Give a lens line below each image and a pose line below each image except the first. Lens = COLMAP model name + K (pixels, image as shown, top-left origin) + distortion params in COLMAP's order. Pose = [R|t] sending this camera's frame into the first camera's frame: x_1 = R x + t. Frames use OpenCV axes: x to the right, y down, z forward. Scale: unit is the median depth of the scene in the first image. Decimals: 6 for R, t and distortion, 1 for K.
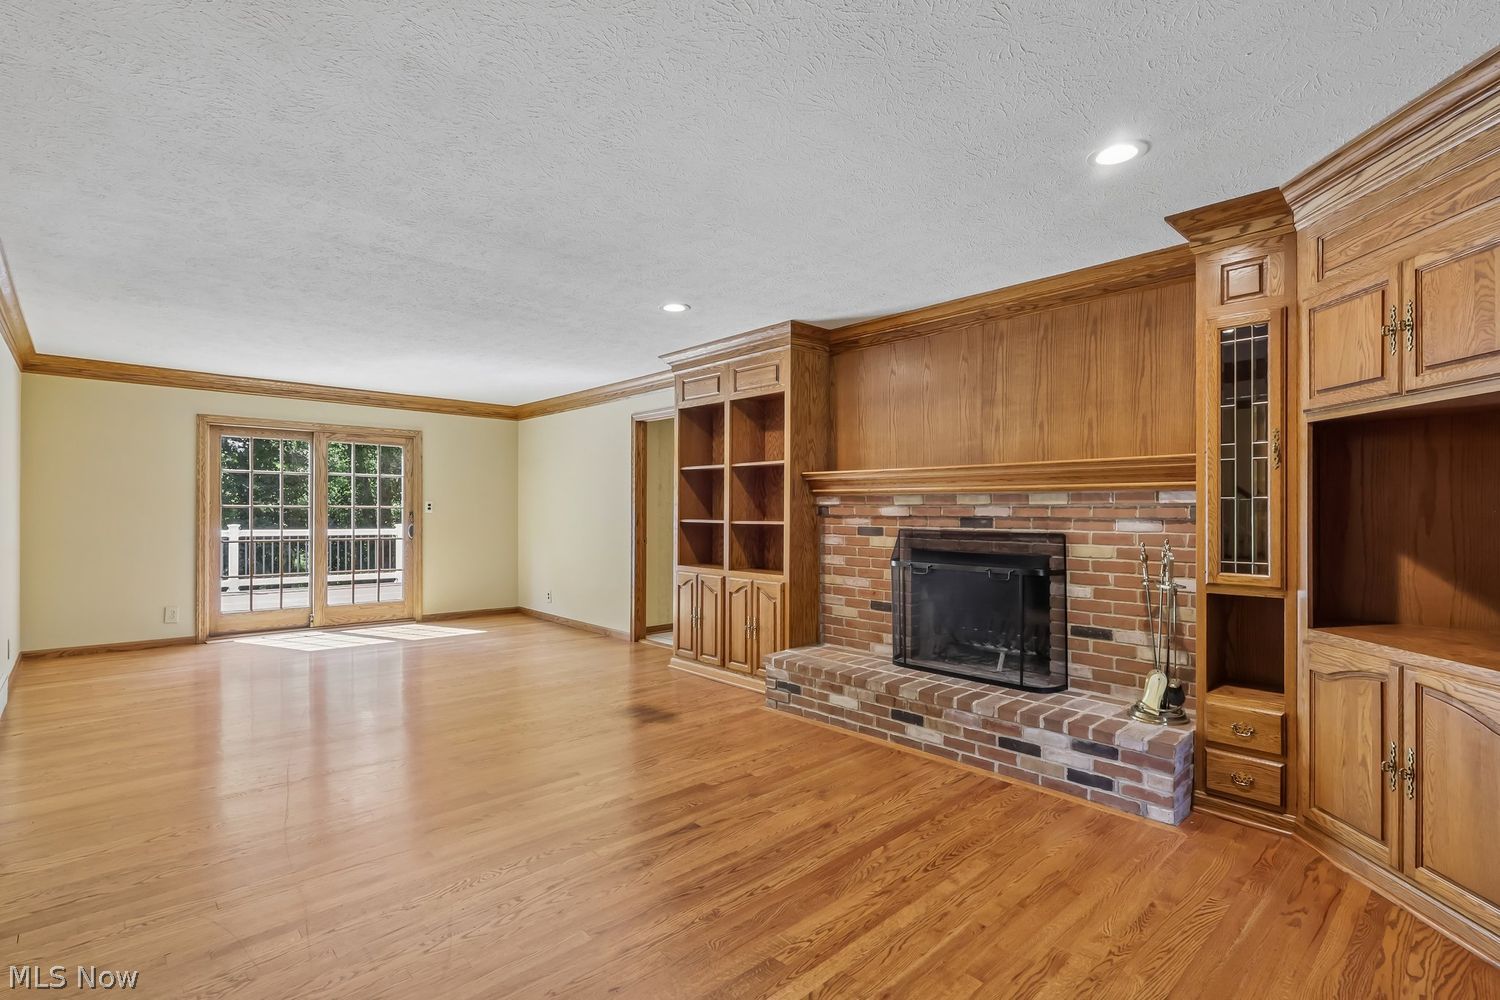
lens RADIAL K [[726.3, 0, 747.9], [0, 726.3, 509.0], [0, 0, 1]] dist [0.008218, 0.000939]
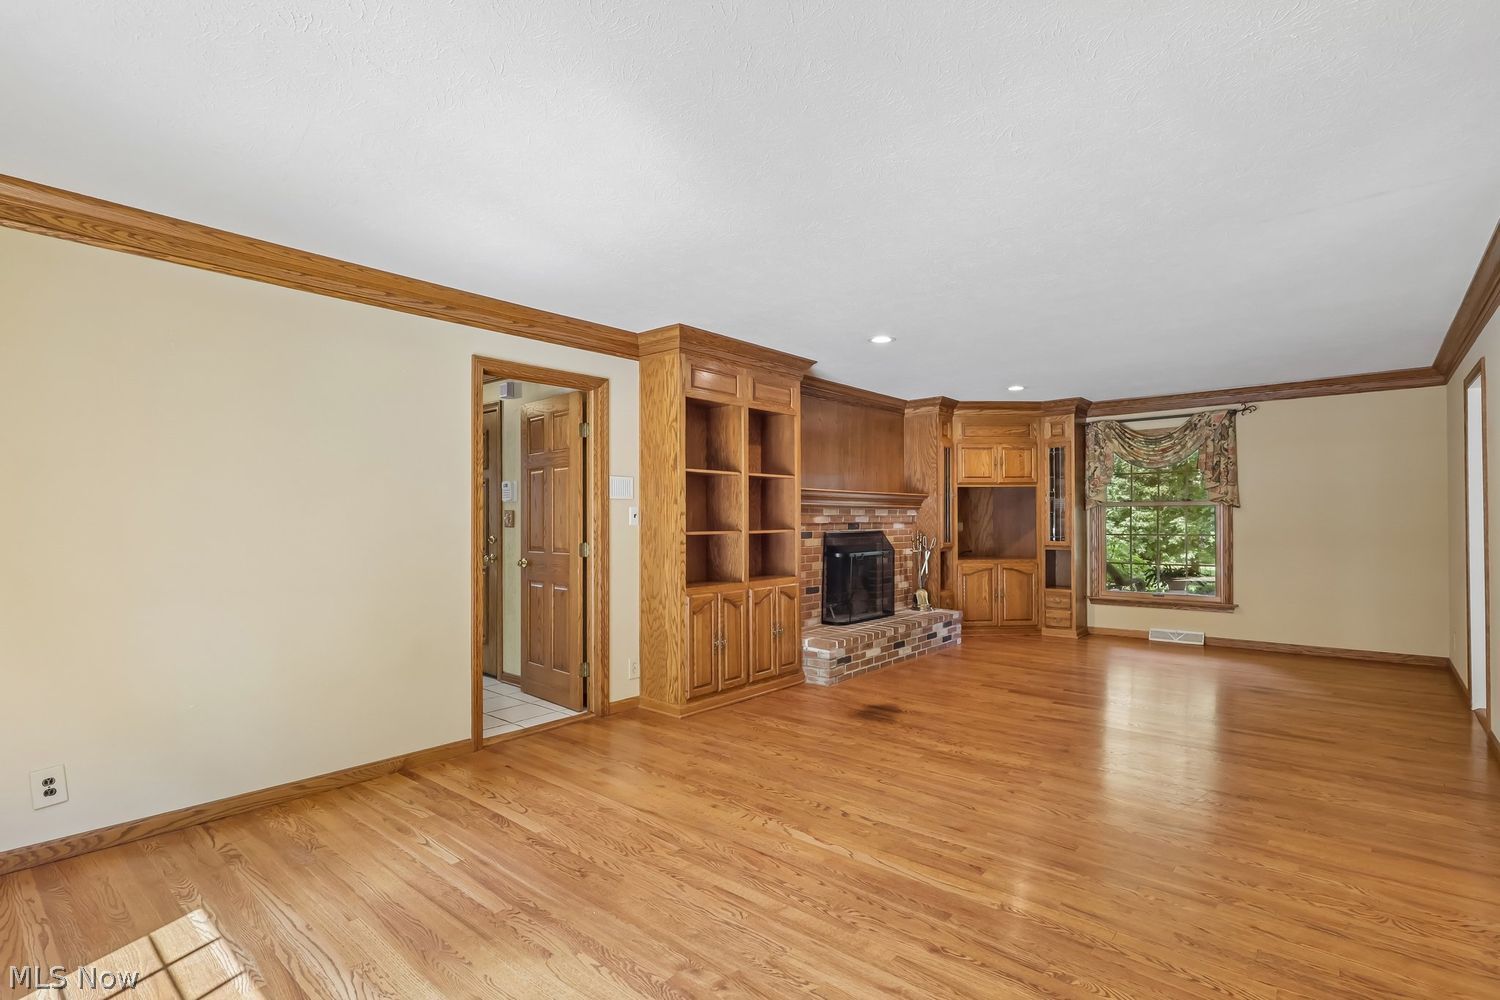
lens RADIAL K [[726.3, 0, 742.3], [0, 726.3, 507.9], [0, 0, 1]] dist [0.008218, 0.000939]
pose [[-0.122028, 0.009890, 0.992477, -0.893482], [0.002339, 0.999950, -0.009677, -0.005084], [-0.992524, 0.001140, -0.122045, 1.012296]]
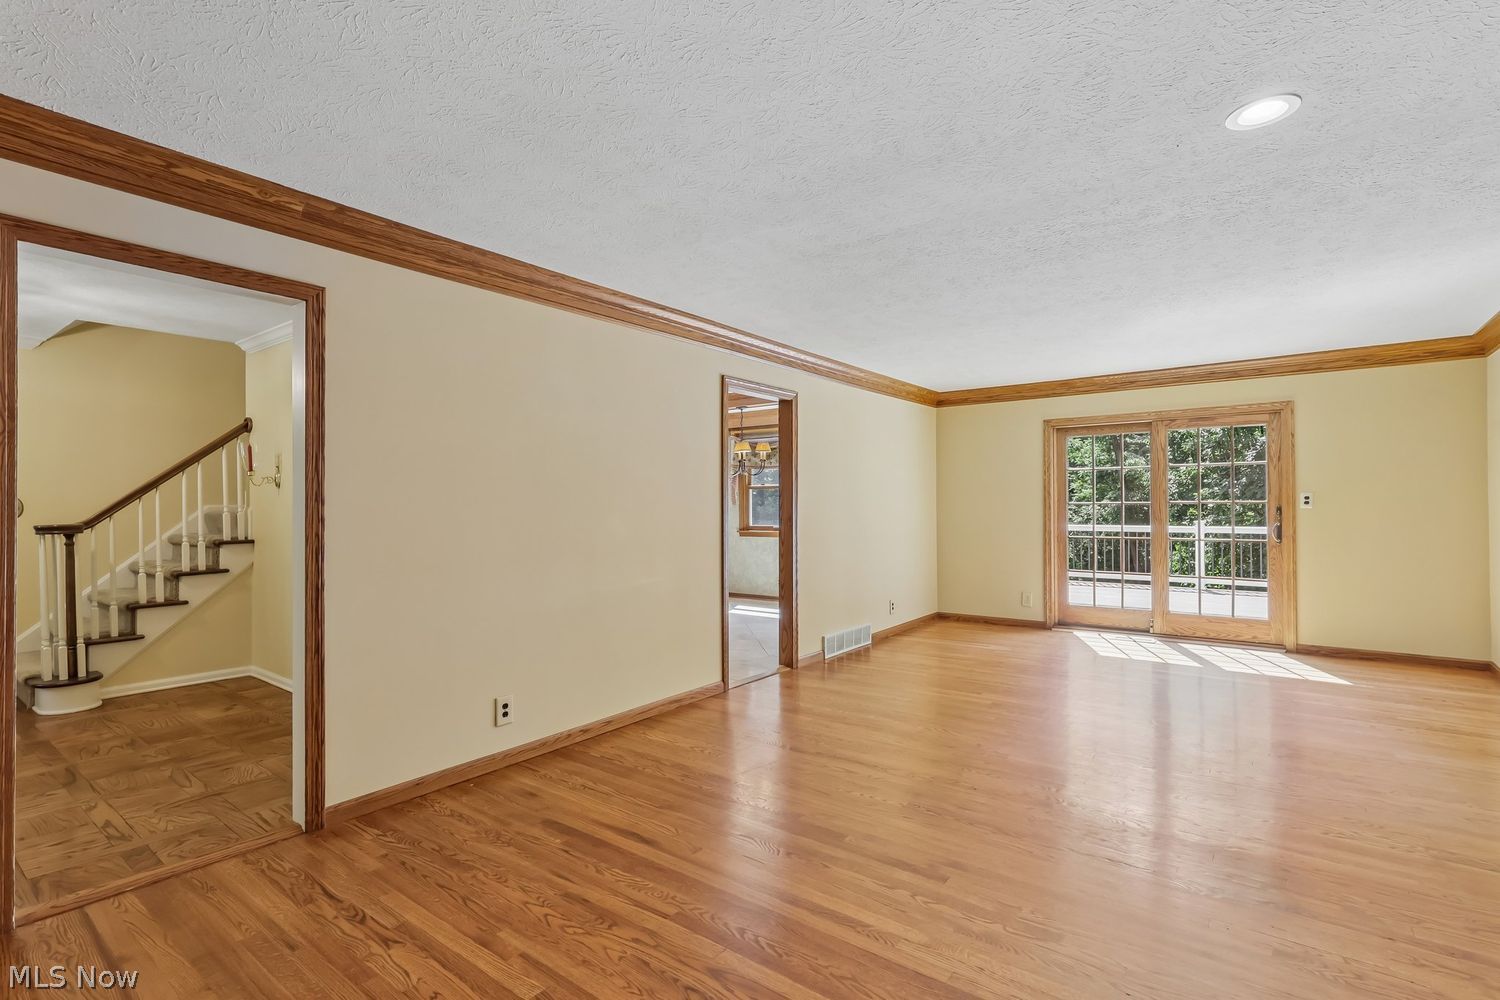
lens RADIAL K [[726.3, 0, 749.3], [0, 726.3, 497.4], [0, 0, 1]] dist [0.008218, 0.000939]
pose [[0.186277, -0.018540, -0.982322, 0.264748], [0.007641, 0.999819, -0.017422, 0.003297], [0.982468, -0.004260, 0.186385, 0.403989]]
